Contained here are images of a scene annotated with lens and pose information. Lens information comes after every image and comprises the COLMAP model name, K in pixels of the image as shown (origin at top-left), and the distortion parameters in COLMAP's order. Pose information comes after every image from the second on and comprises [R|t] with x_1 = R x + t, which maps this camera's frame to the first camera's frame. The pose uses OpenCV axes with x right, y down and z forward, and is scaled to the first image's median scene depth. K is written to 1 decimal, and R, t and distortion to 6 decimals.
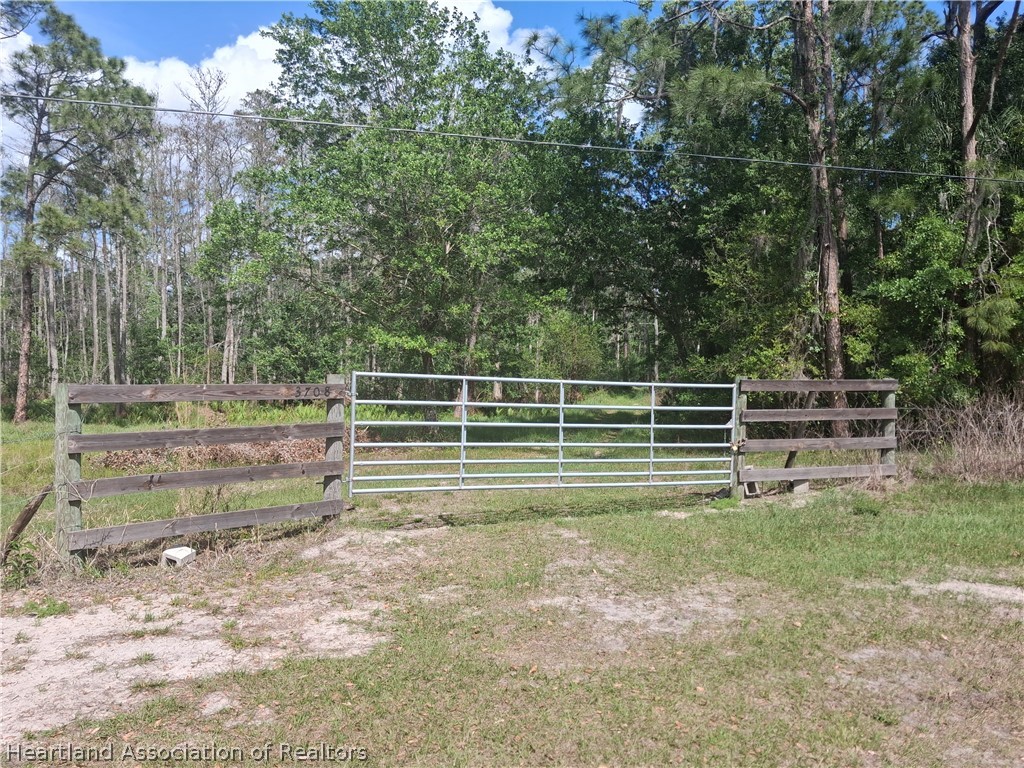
lens RADIAL K [[738.6, 0, 512.0], [0, 738.6, 384.0], [0, 0, 1]] dist [-0.002859, -0.033494]
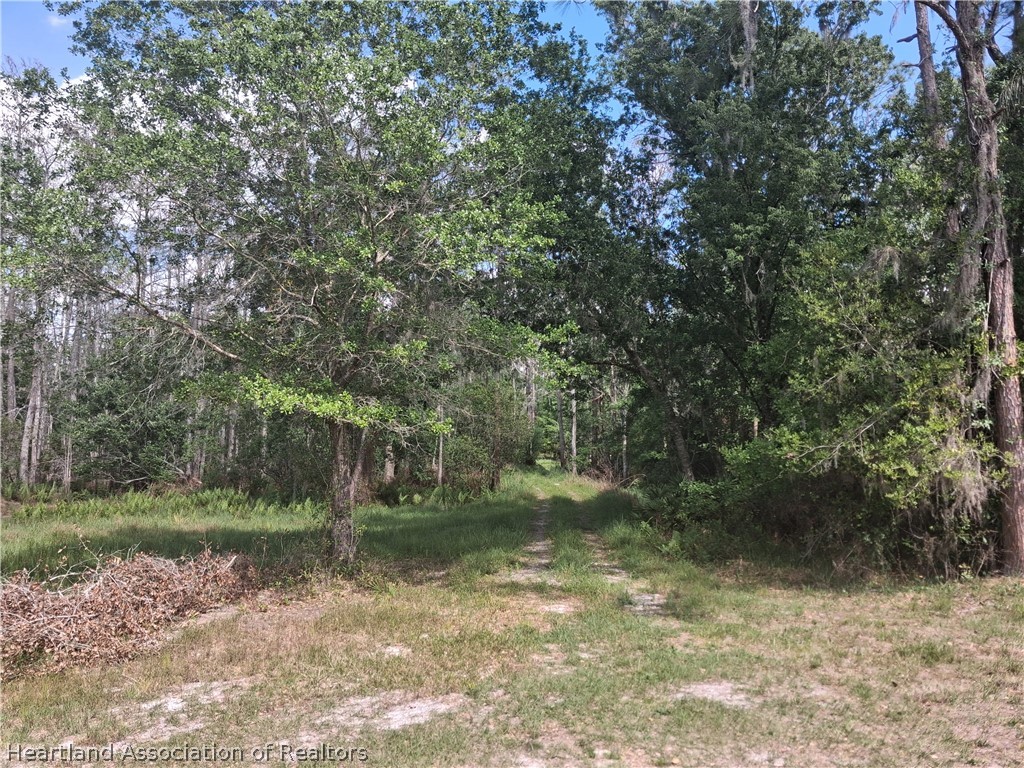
lens RADIAL K [[738.6, 0, 512.0], [0, 738.6, 384.0], [0, 0, 1]] dist [-0.002859, -0.033494]
pose [[0.983150, 0.019100, 0.181801, -0.097880], [-0.001351, 0.995258, -0.097259, -0.018192], [-0.182797, 0.095375, 0.978514, 0.427624]]
